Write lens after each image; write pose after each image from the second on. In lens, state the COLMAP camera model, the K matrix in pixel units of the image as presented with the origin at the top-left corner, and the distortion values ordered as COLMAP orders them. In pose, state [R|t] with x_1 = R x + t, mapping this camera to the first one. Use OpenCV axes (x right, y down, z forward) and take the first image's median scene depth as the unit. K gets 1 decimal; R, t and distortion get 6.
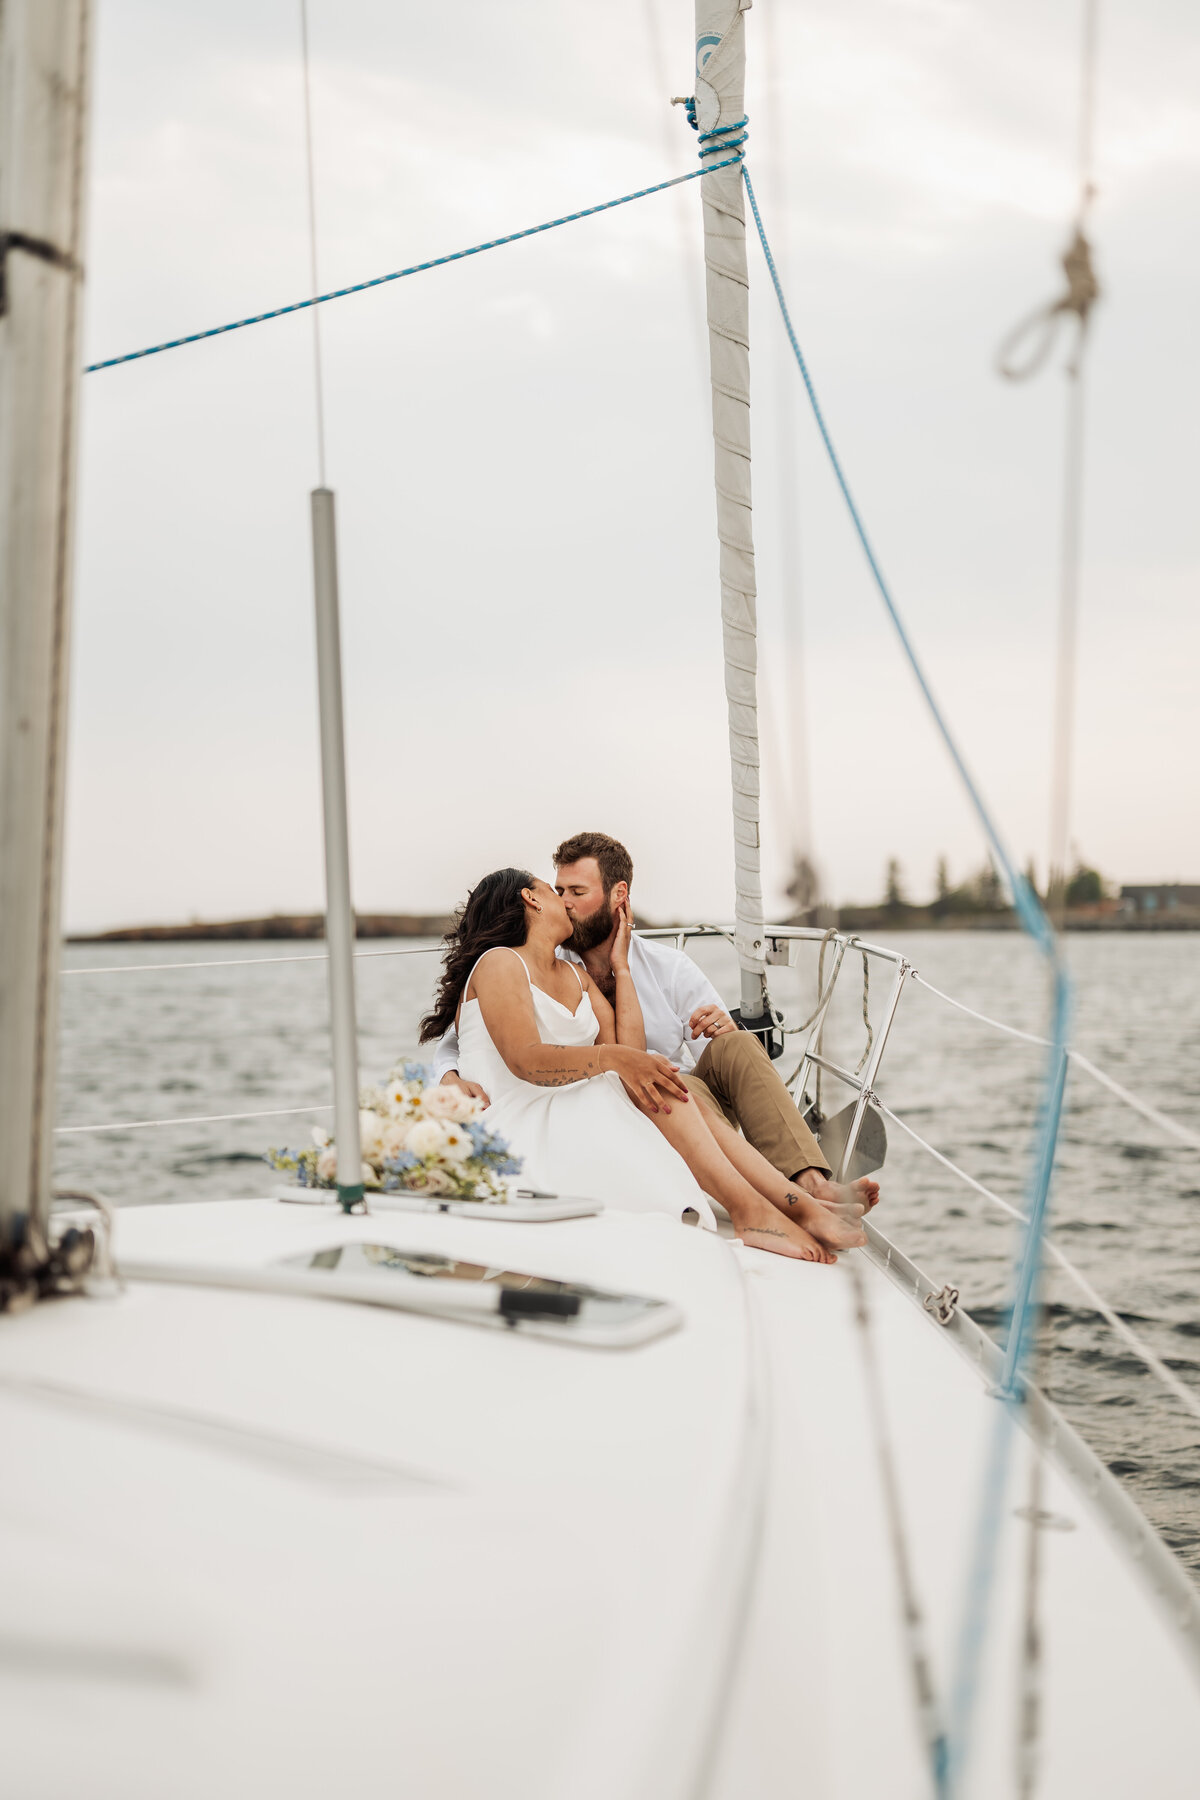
lens RADIAL K [[2513.6, 0, 600.0], [0, 2513.6, 900.0], [0, 0, 1]] dist [-0.031513, -0.050952]
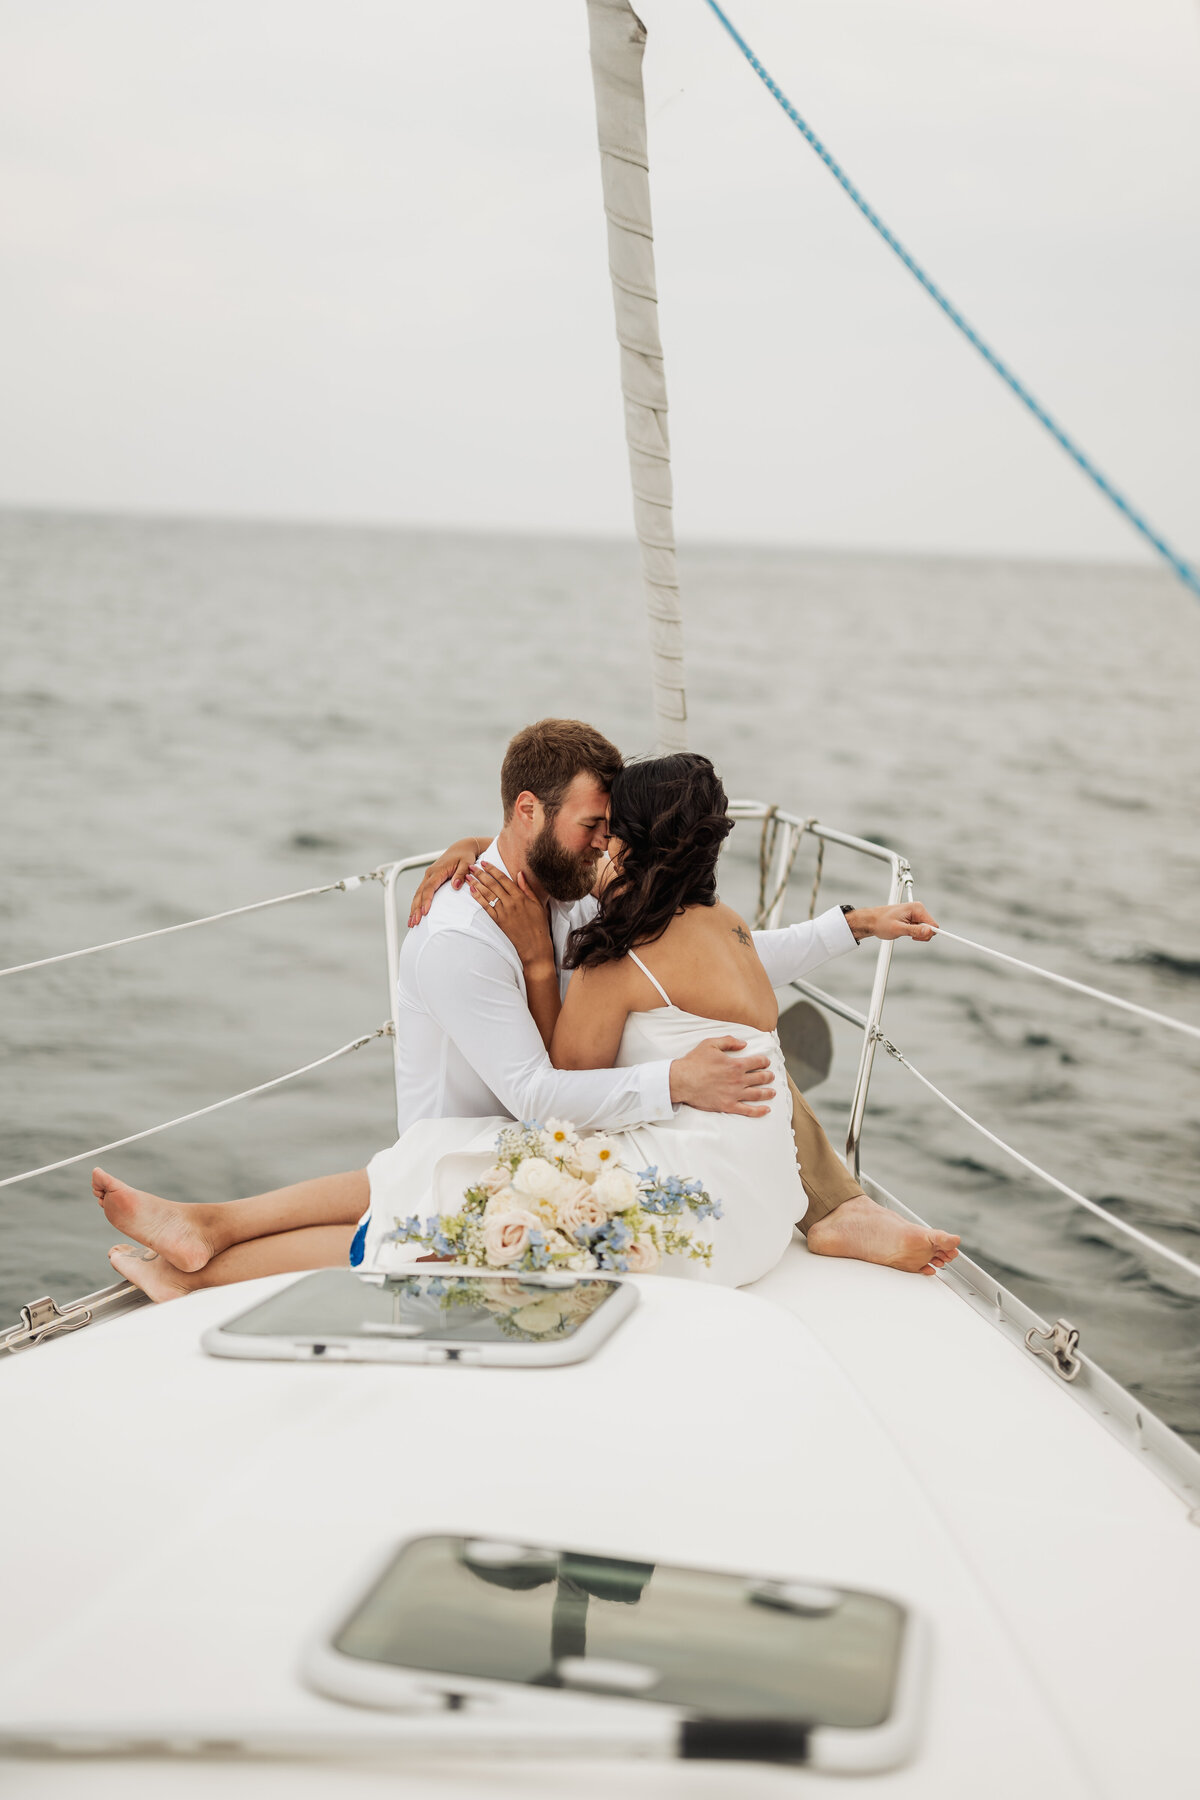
lens RADIAL K [[2548.3, 0, 569.5], [0, 2548.3, 906.1], [0, 0, 1]] dist [-0.011297, -0.032908]
pose [[0.993297, -0.083574, 0.079849, -0.050457], [0.075739, 0.992441, 0.096562, -0.048058], [-0.087316, -0.089867, 0.992119, 0.193776]]
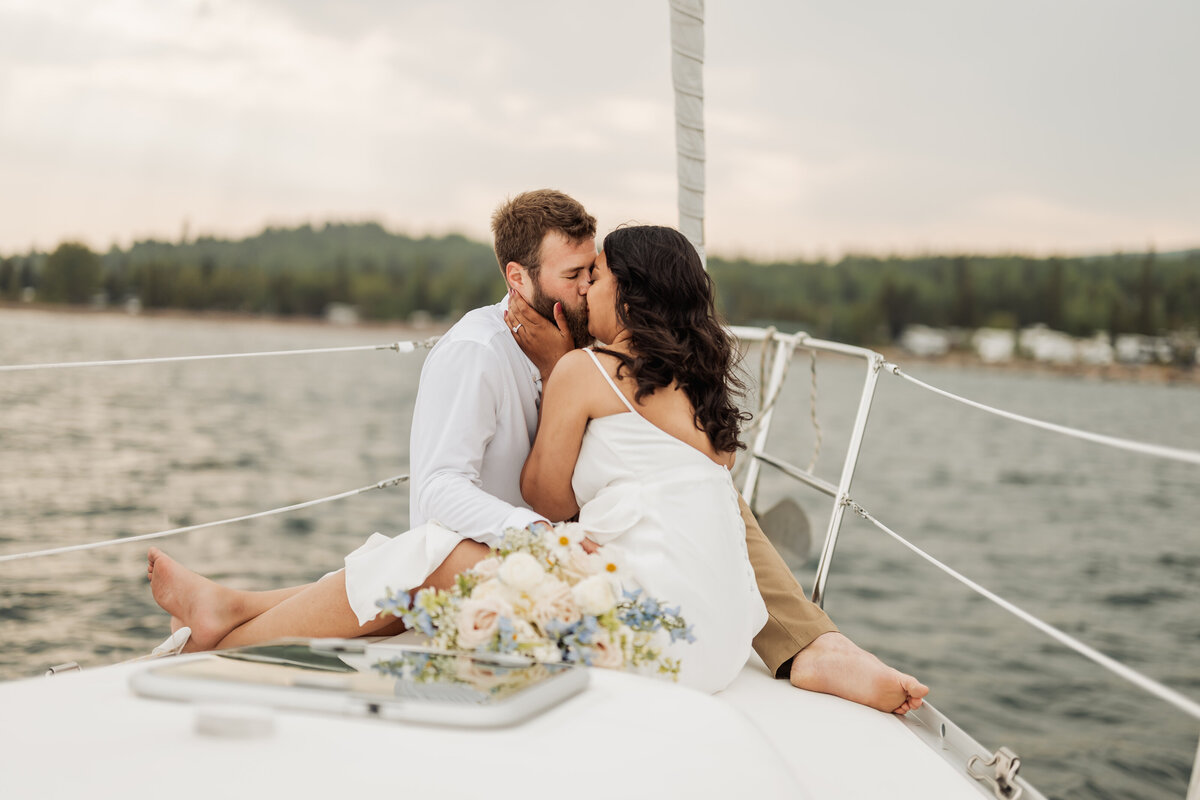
lens RADIAL K [[1758.7, 0, 600.0], [0, 1758.7, 400.0], [0, 0, 1]] dist [-0.010673, 0.021471]
pose [[0.998281, -0.006967, 0.058202, -0.019165], [0.004674, 0.999210, 0.039456, 0.013542], [-0.058430, -0.039116, 0.997525, 0.350110]]
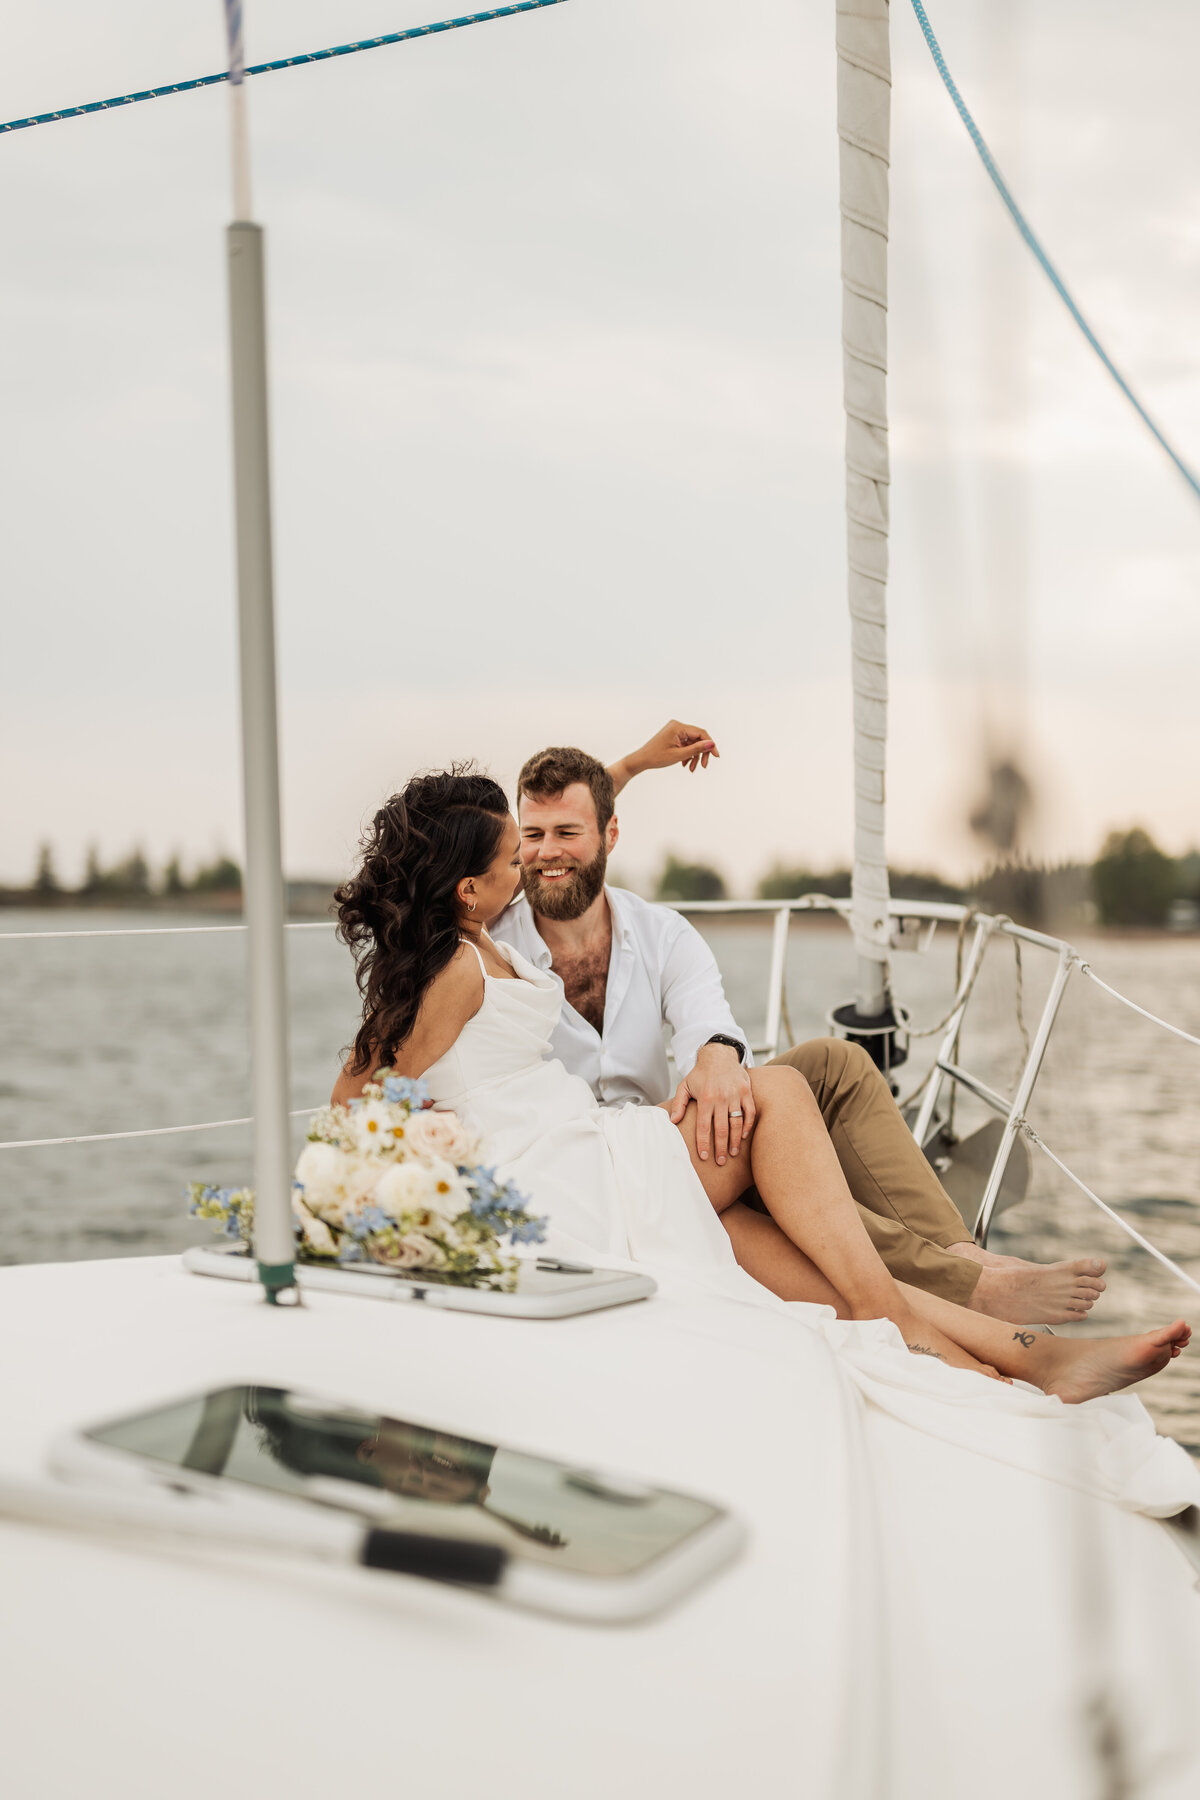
lens RADIAL K [[2548.3, 0, 569.5], [0, 2548.3, 906.1], [0, 0, 1]] dist [-0.011297, -0.032908]
pose [[0.998044, 0.026671, -0.056539, 0.010947], [-0.025870, 0.999555, 0.014847, 0.002671], [0.056910, -0.013356, 0.998290, 0.204147]]
